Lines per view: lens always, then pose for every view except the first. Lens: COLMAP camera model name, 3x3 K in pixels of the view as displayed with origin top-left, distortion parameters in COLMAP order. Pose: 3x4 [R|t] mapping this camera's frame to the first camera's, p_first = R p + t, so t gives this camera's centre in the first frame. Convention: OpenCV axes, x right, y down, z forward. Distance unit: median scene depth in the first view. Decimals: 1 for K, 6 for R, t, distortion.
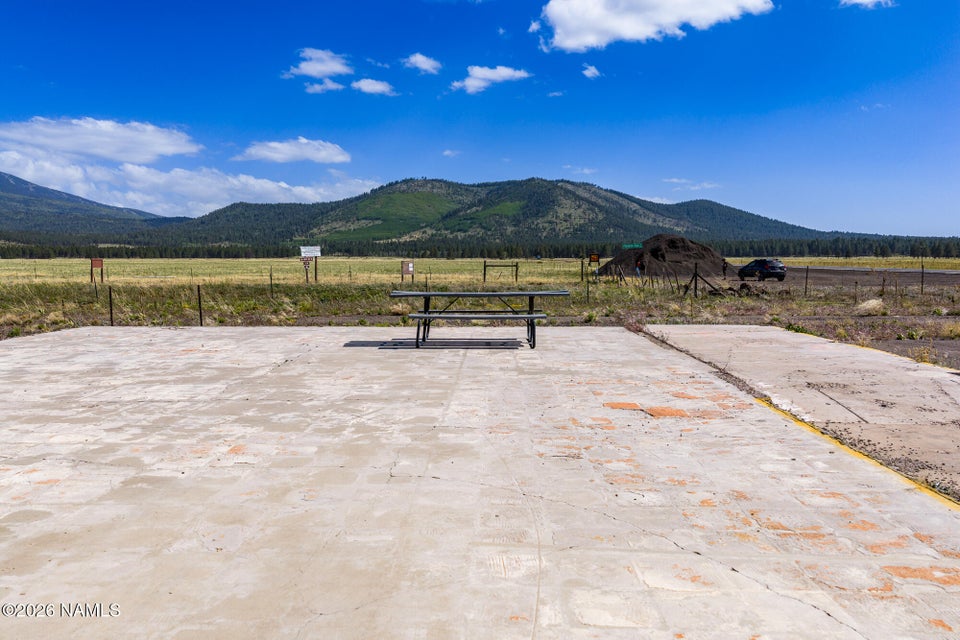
lens RADIAL K [[788.9, 0, 479.6], [0, 788.9, 317.3], [0, 0, 1]] dist [0.033875, -0.049772]
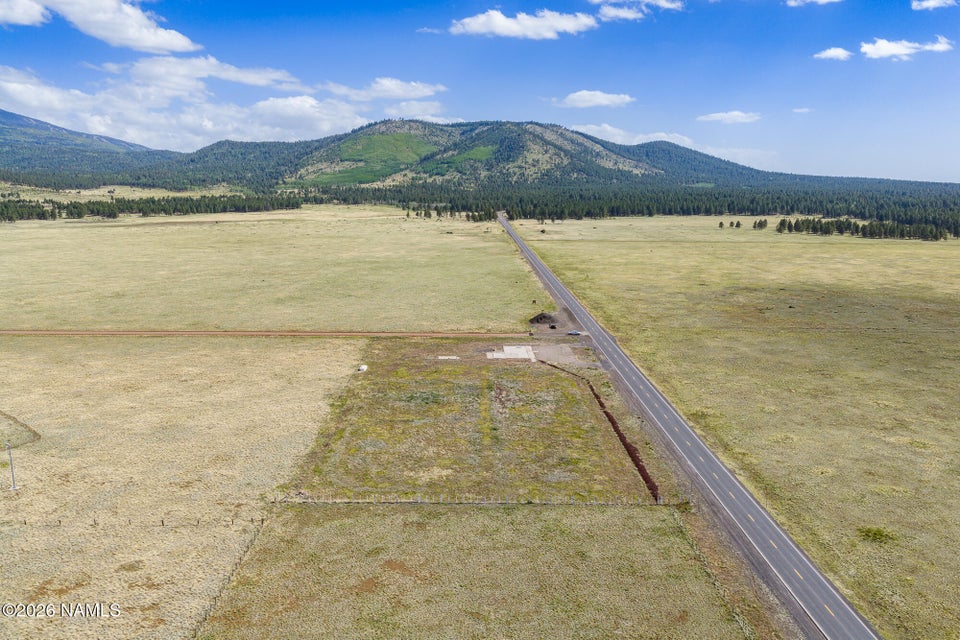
lens RADIAL K [[788.9, 0, 482.8], [0, 788.9, 322.7], [0, 0, 1]] dist [0.033875, -0.049772]
pose [[0.998998, -0.000097, 0.044747, -0.010694], [-0.004414, 0.994905, 0.100719, -0.014329], [-0.044529, -0.100816, 0.993908, -0.107218]]
